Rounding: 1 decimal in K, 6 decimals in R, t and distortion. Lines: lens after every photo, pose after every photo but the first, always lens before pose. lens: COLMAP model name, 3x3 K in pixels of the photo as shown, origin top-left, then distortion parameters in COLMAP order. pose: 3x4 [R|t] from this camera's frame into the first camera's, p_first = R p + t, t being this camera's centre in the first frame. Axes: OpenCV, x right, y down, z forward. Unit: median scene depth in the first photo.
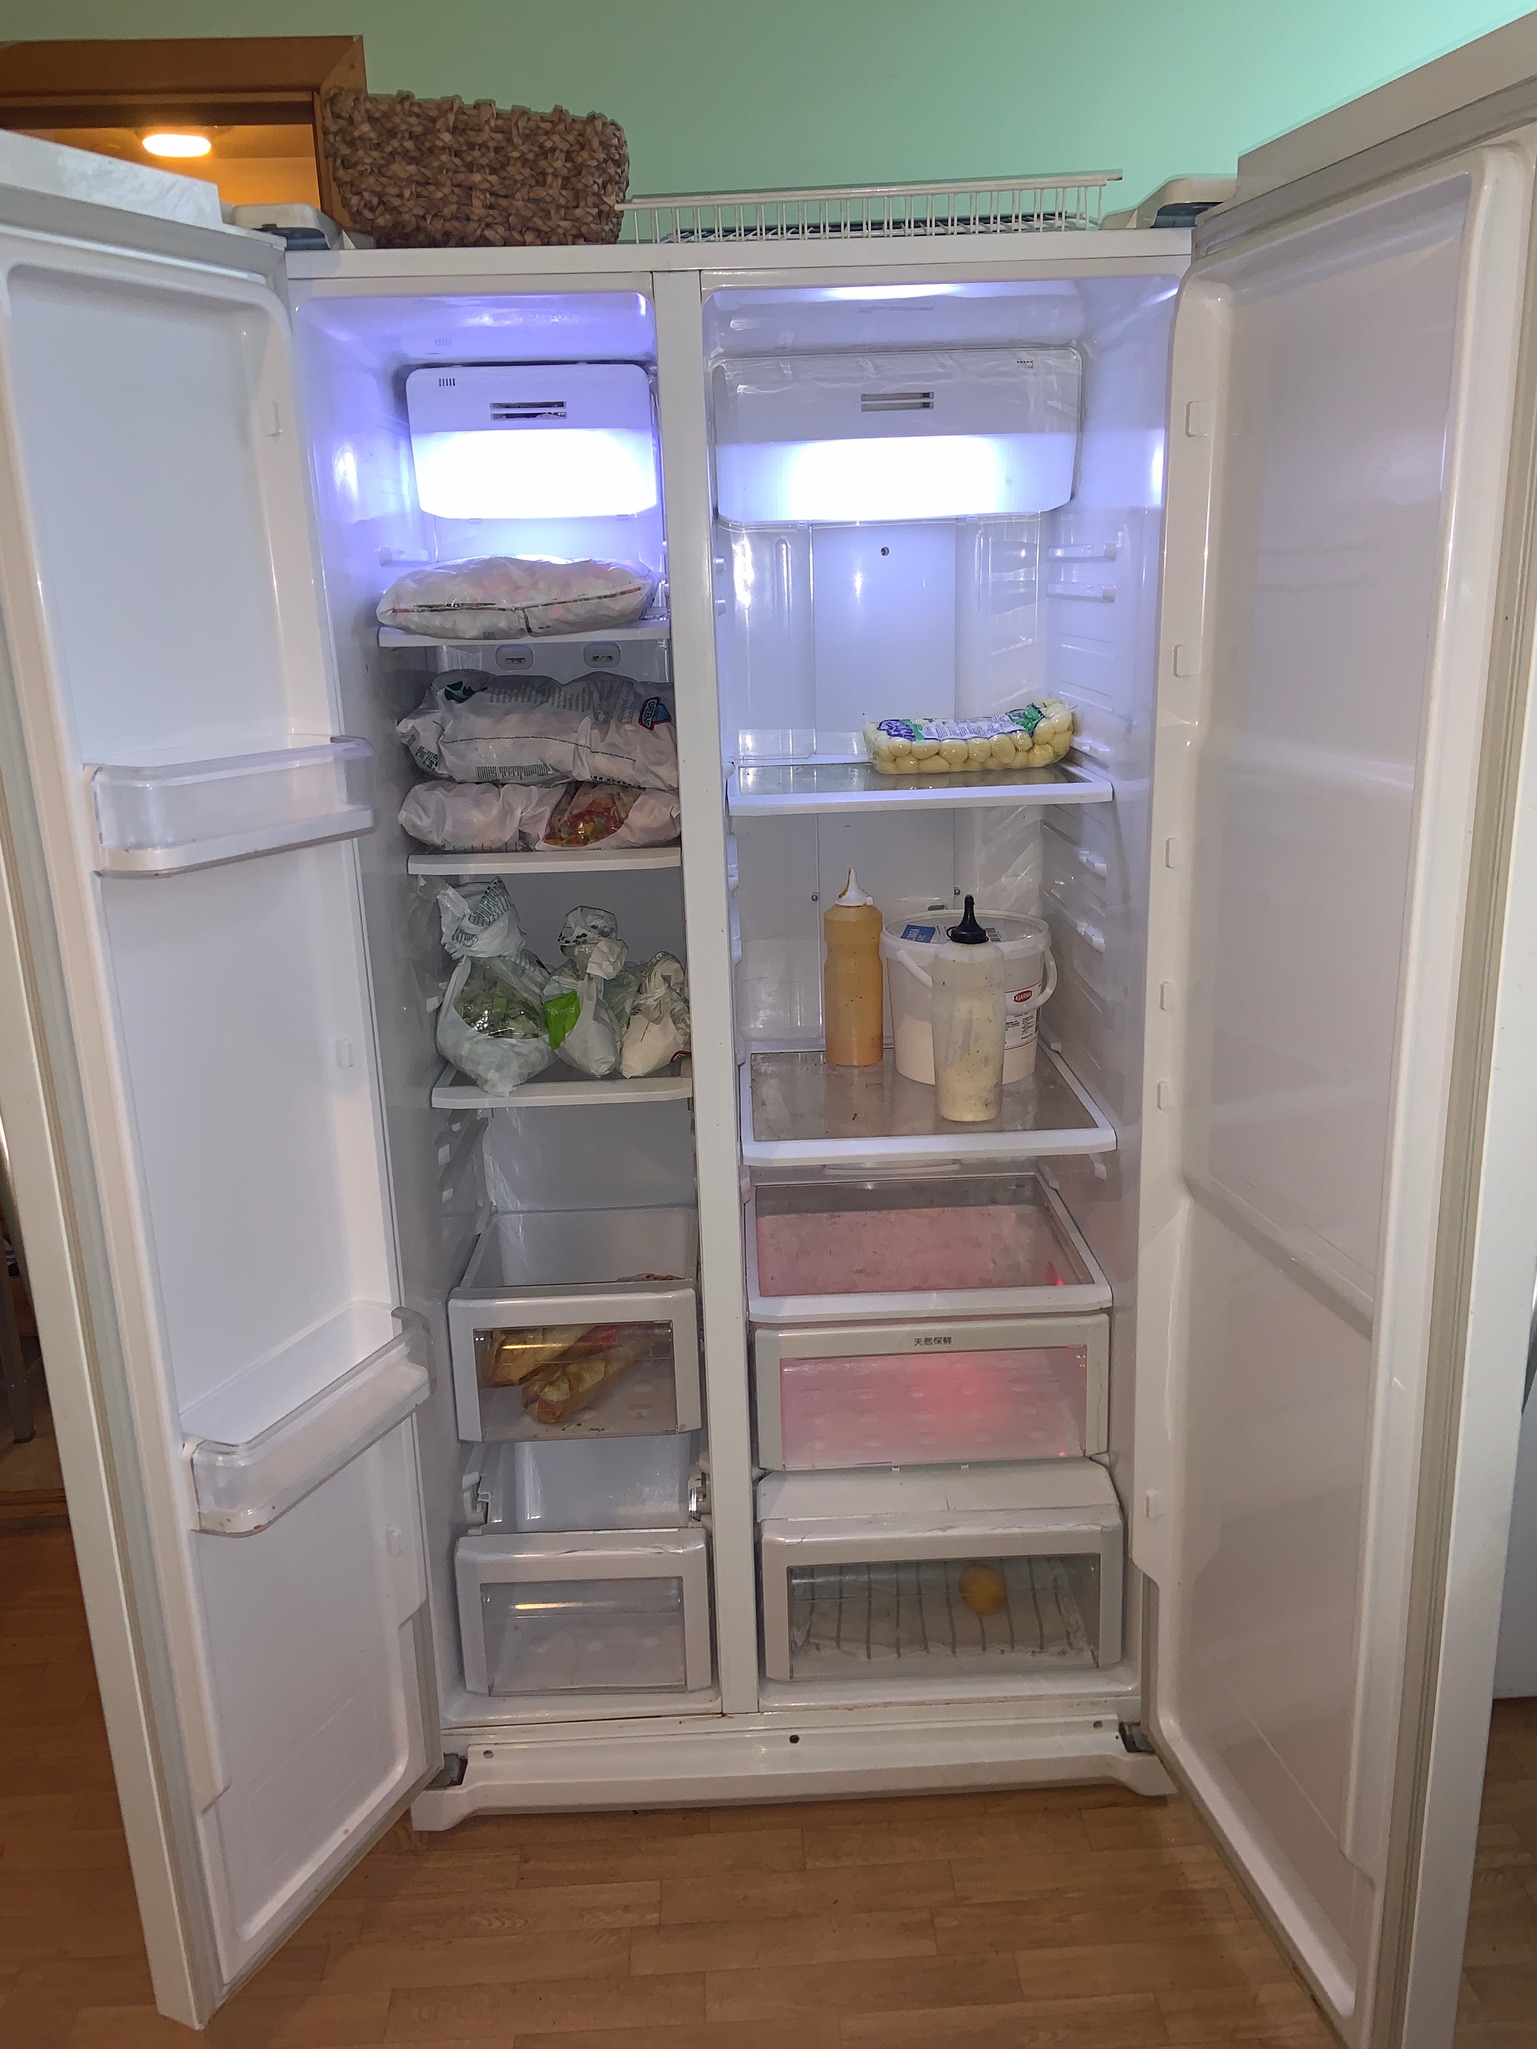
lens RADIAL K [[1591.3, 0, 768.5], [0, 1591.3, 1024.5], [0, 0, 1]] dist [0.133847, -0.195246]
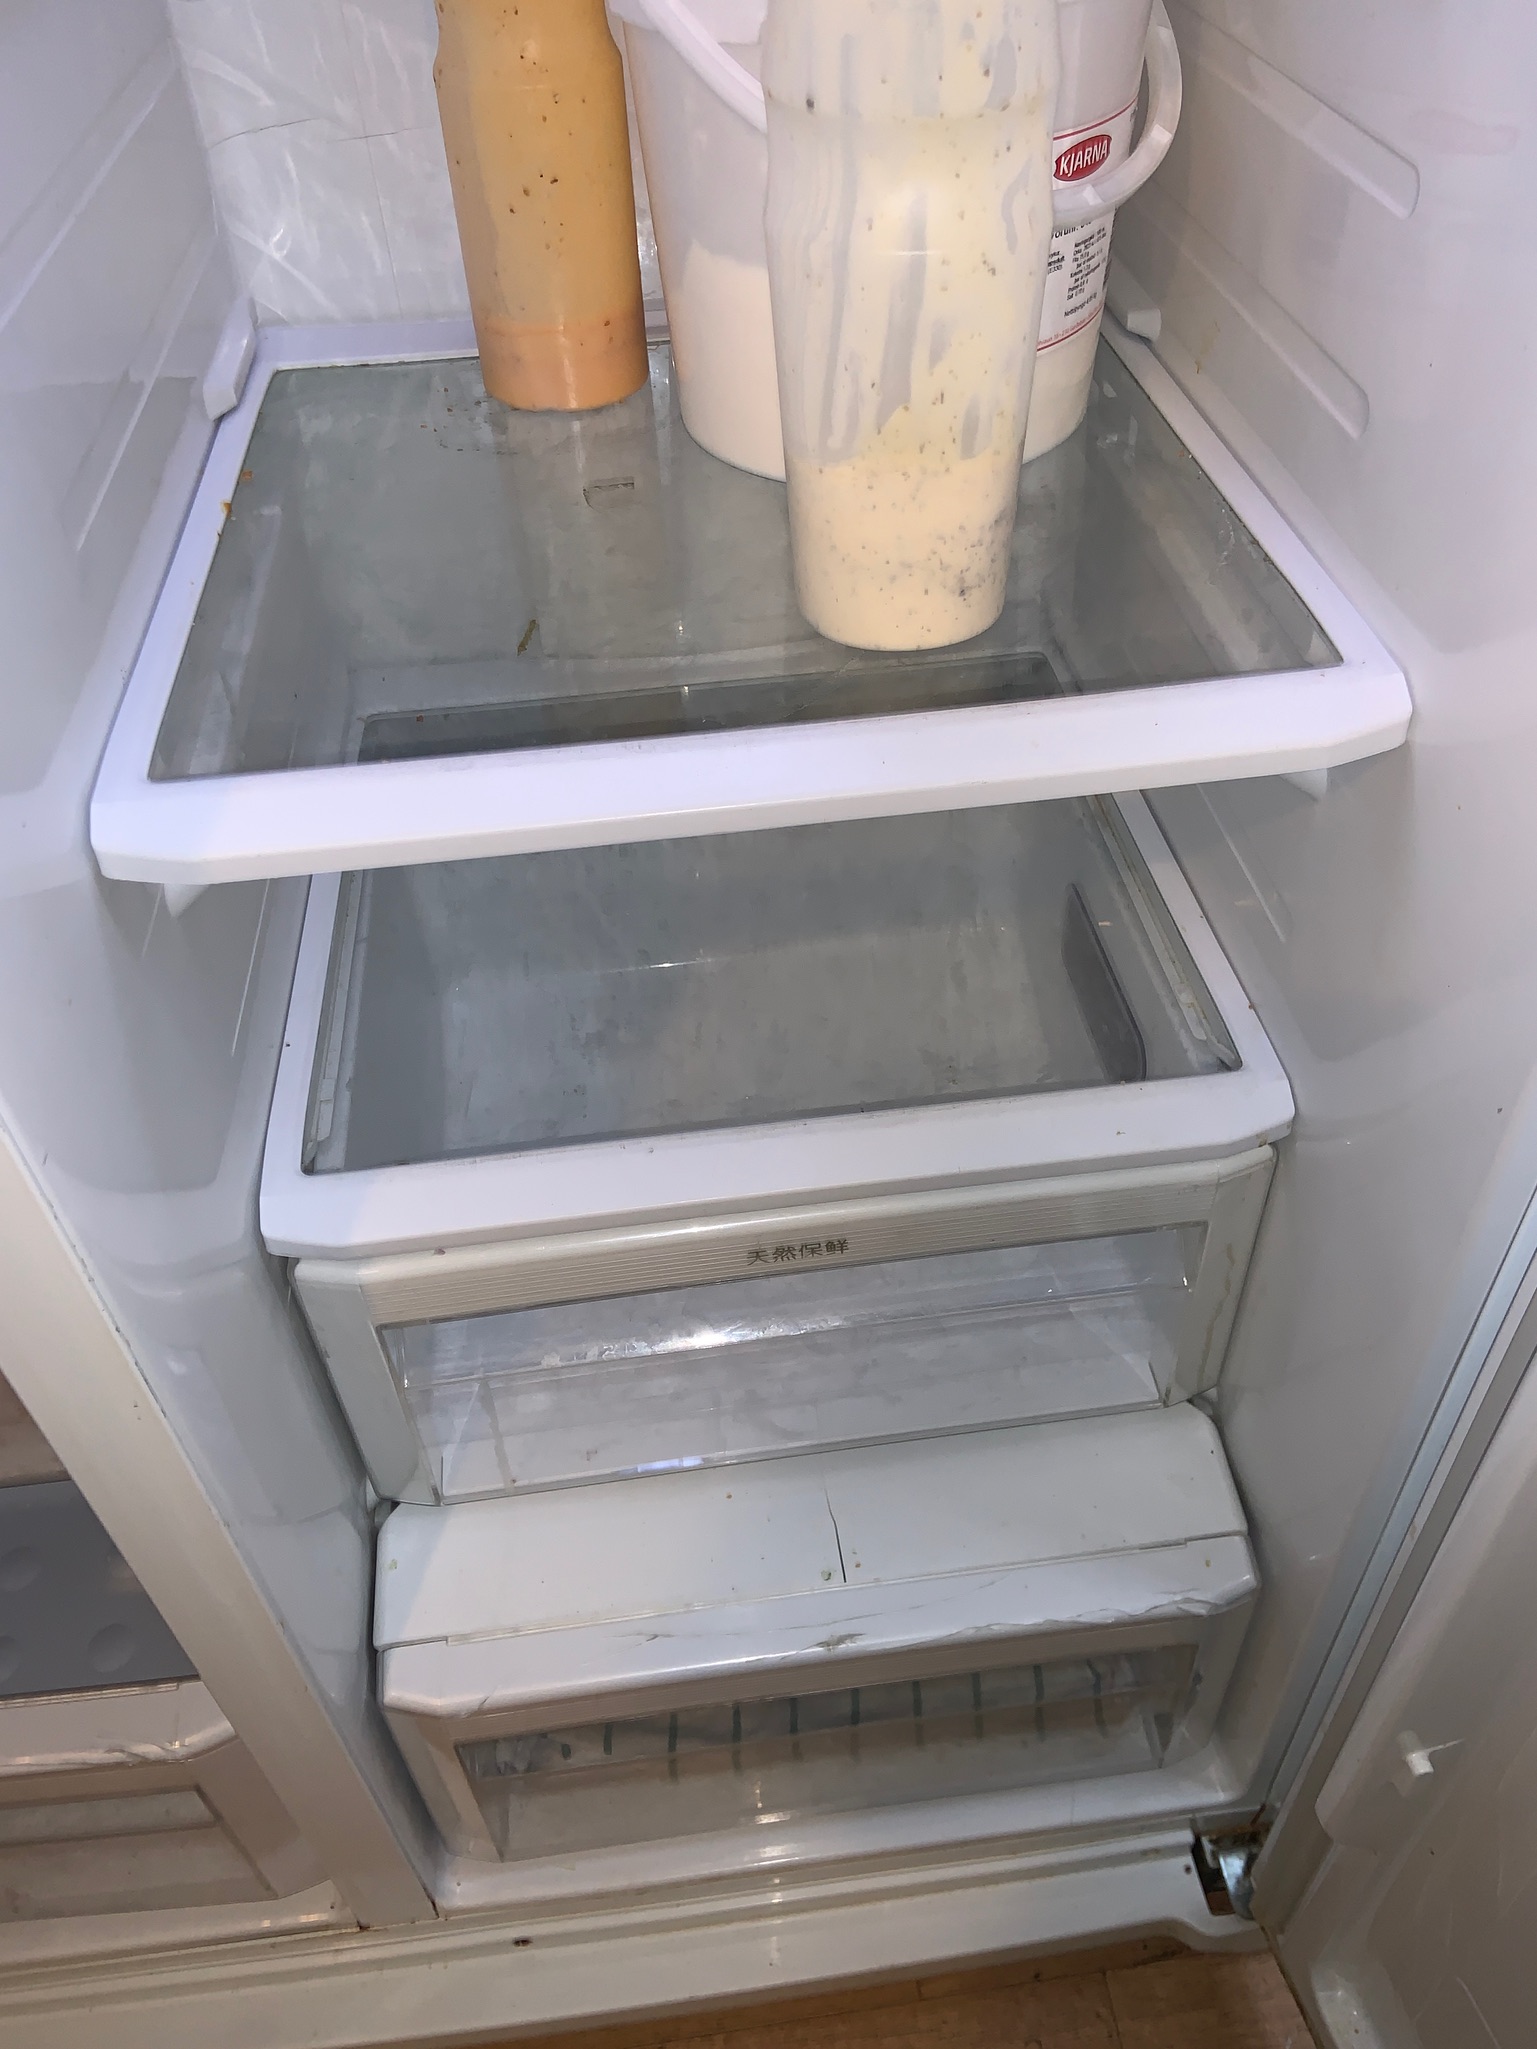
lens RADIAL K [[1591.3, 0, 768.5], [0, 1591.3, 1024.5], [0, 0, 1]] dist [0.133847, -0.195246]
pose [[0.996623, -0.061524, 0.054388, 0.077500], [0.031140, 0.896005, 0.442951, -0.009457], [-0.075984, -0.439761, 0.894895, 0.680018]]
